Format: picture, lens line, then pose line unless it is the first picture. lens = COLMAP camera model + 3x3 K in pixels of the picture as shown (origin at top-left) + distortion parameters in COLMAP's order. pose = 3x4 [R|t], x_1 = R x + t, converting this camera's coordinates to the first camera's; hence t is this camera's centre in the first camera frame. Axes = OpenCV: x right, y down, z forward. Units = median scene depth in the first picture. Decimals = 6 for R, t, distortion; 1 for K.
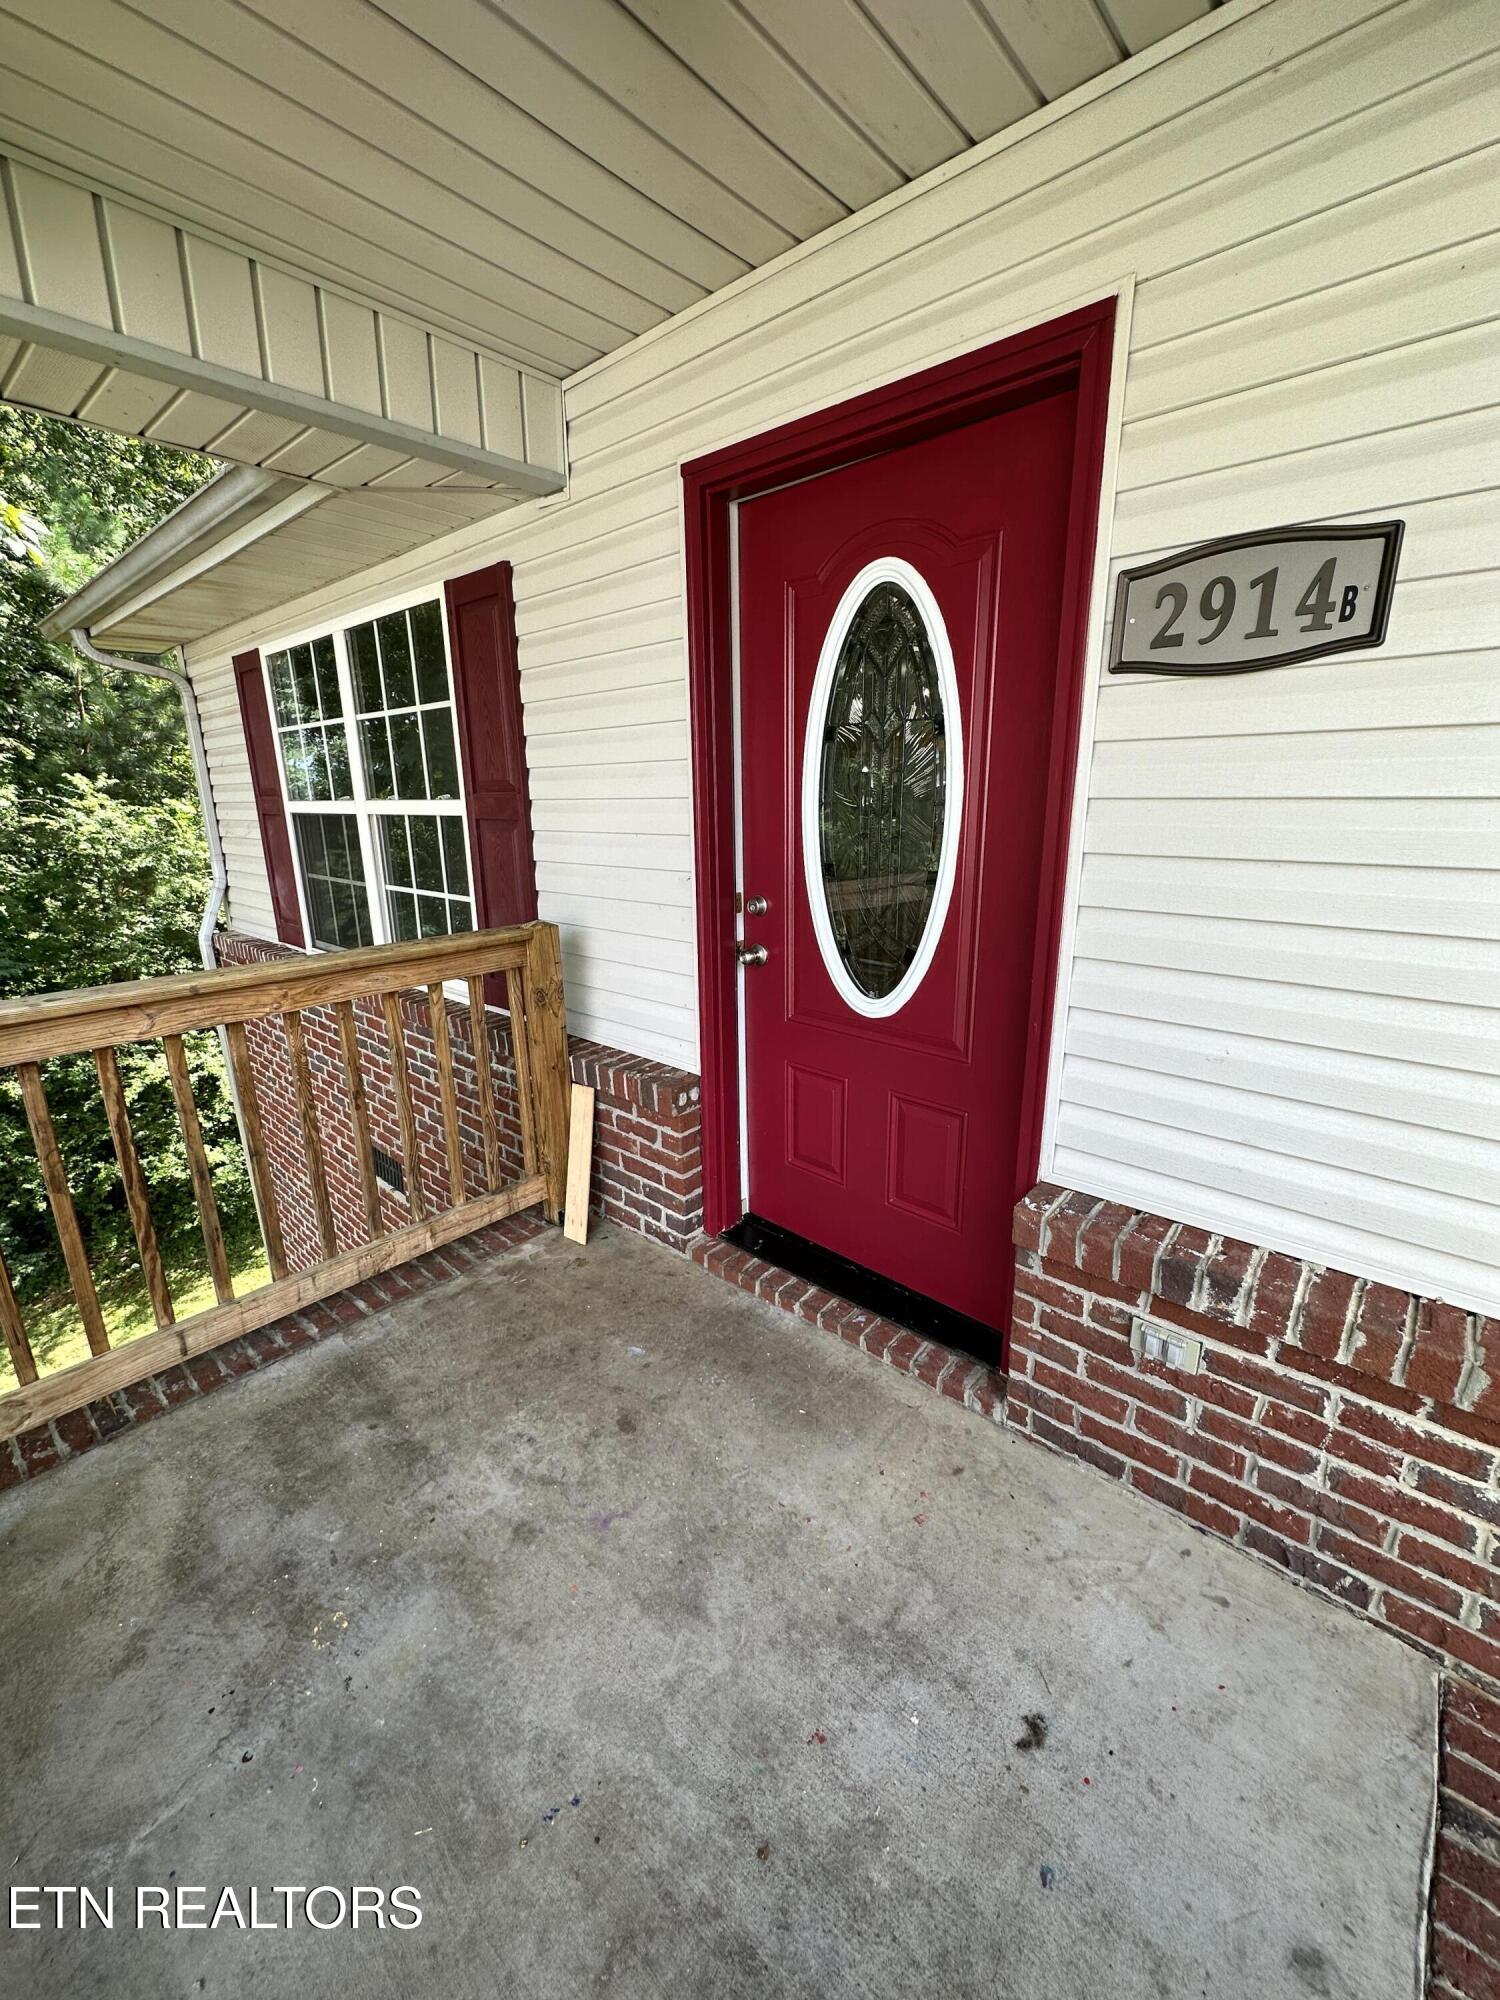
lens RADIAL K [[795.4, 0, 744.0], [0, 795.4, 995.8], [0, 0, 1]] dist [-0.001419, 0.000137]
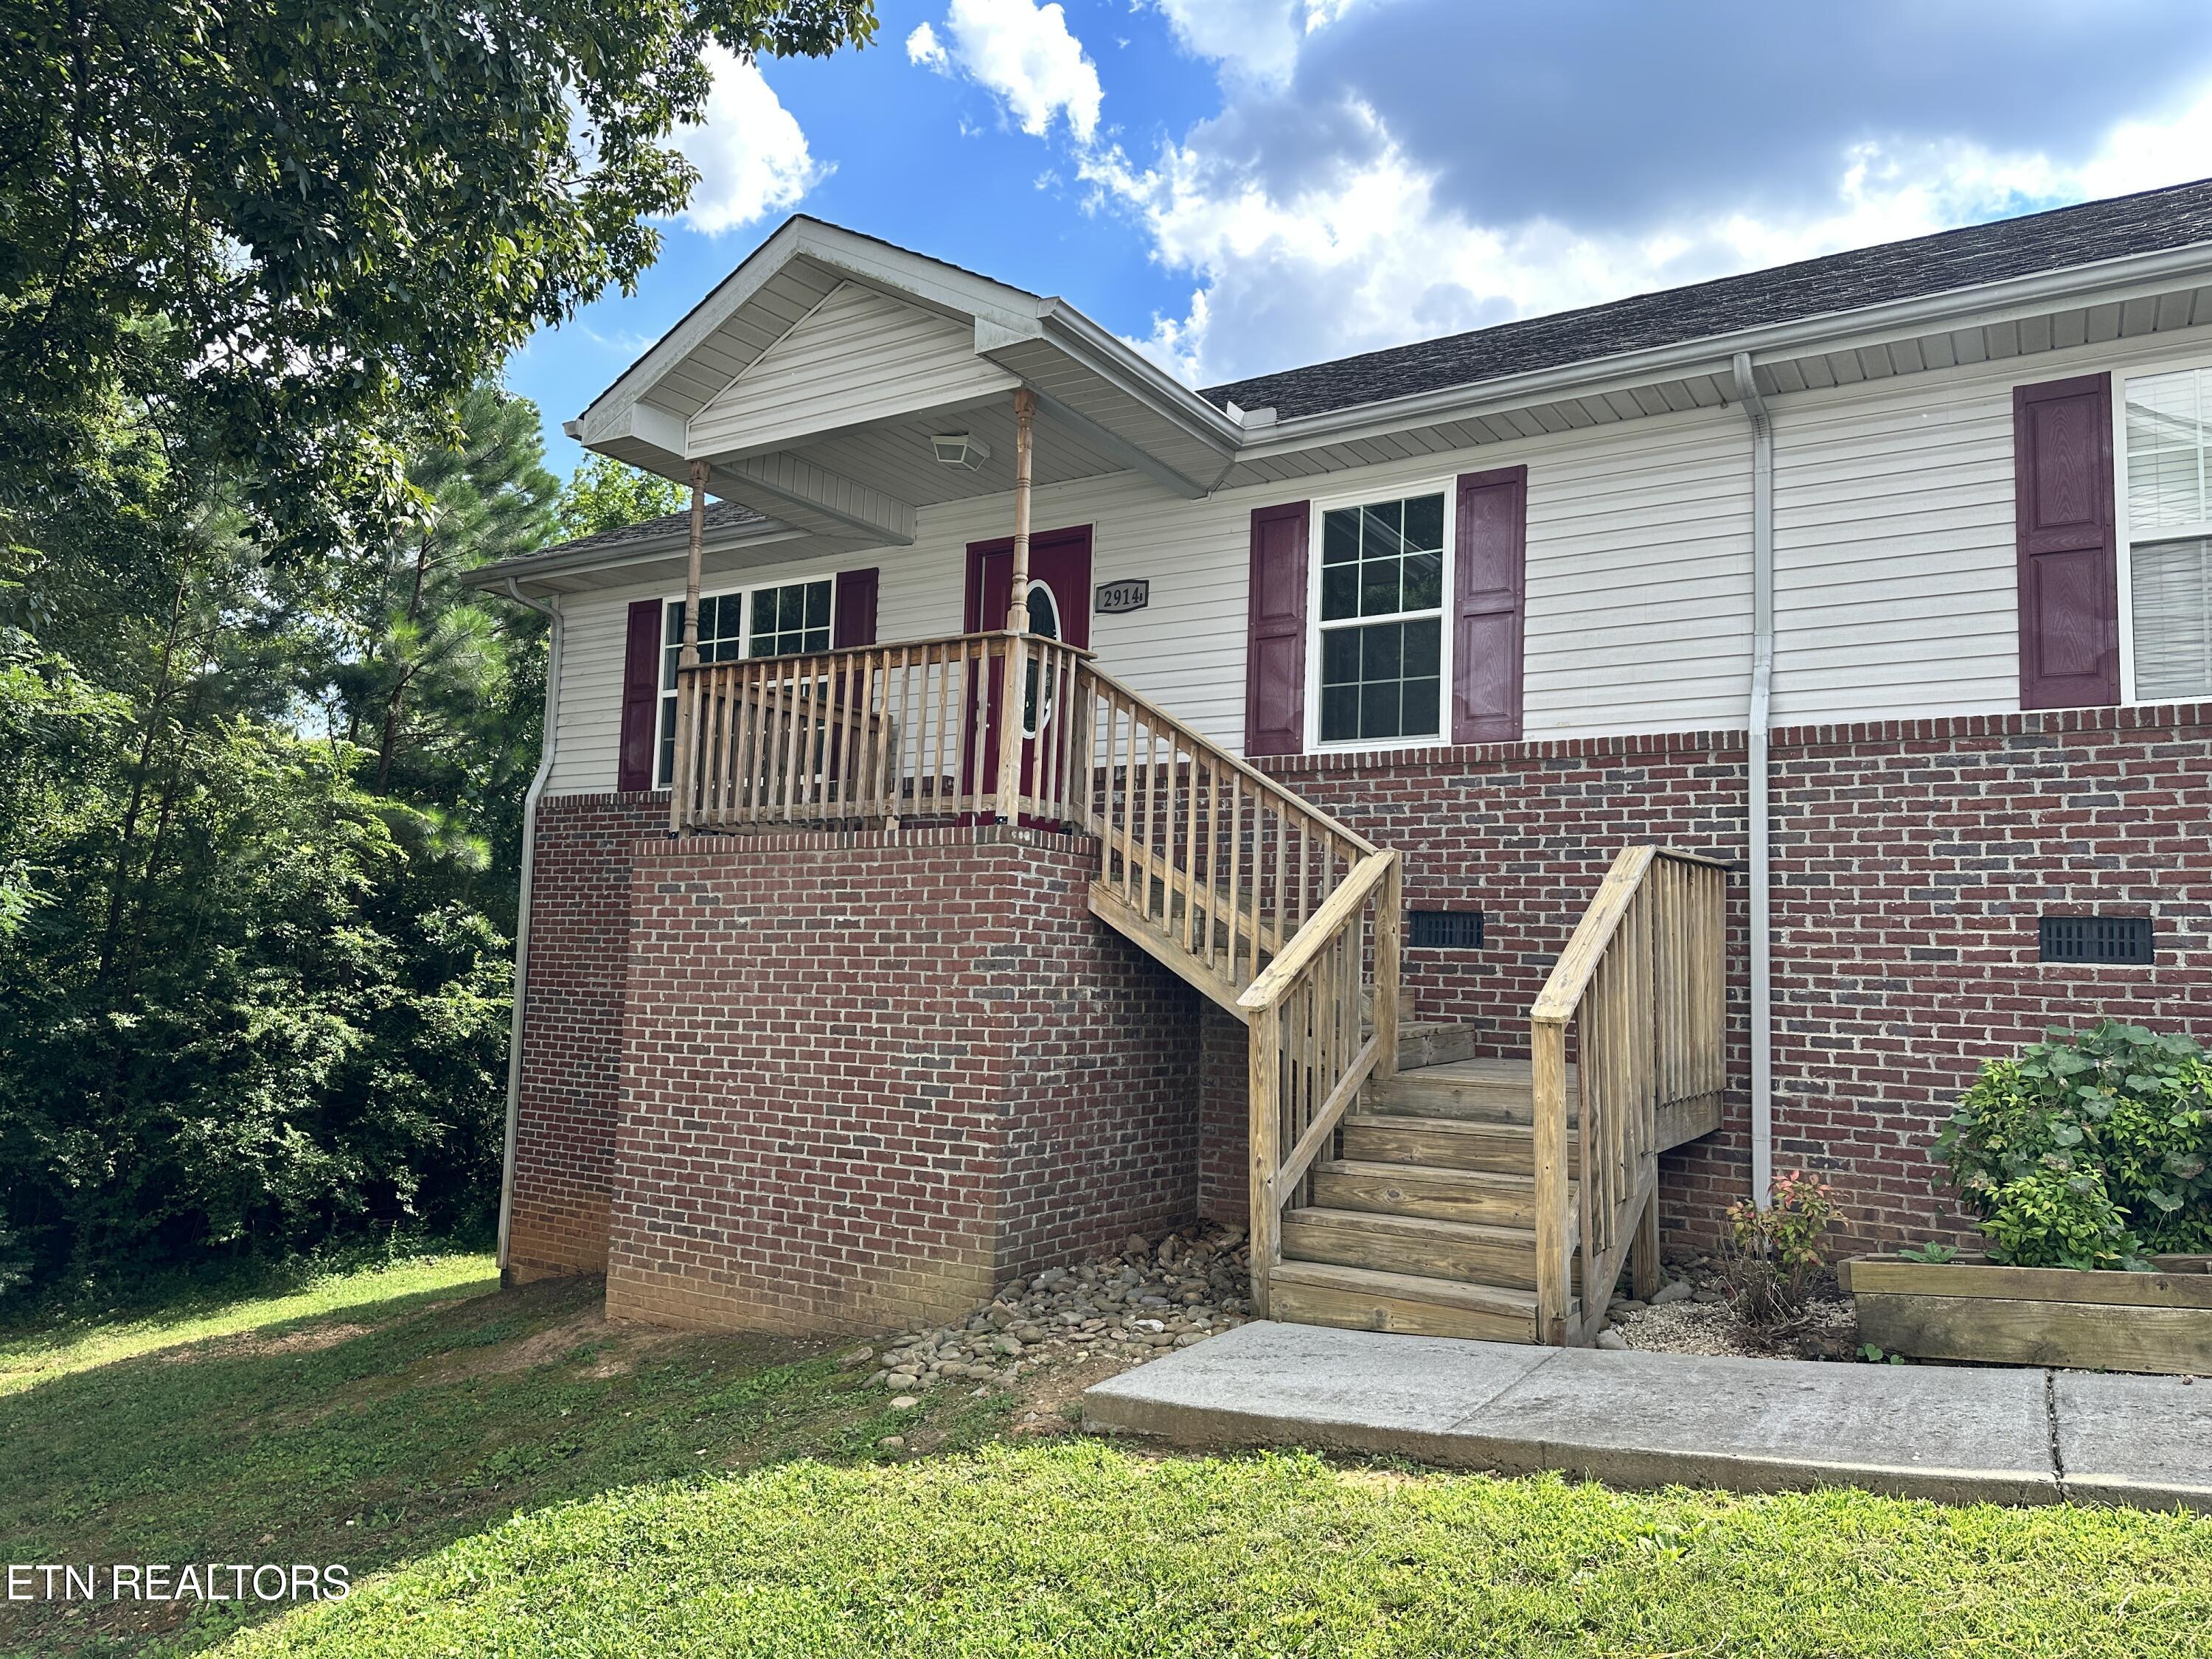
lens RADIAL K [[1602.3, 0, 1107.5], [0, 1602.3, 828.6], [0, 0, 1]] dist [0.105042, -0.091423]
pose [[0.985812, 0.065265, 0.154643, -0.309552], [-0.006230, 0.934903, -0.354847, 1.769904], [-0.167735, 0.348849, 0.922046, -3.078776]]
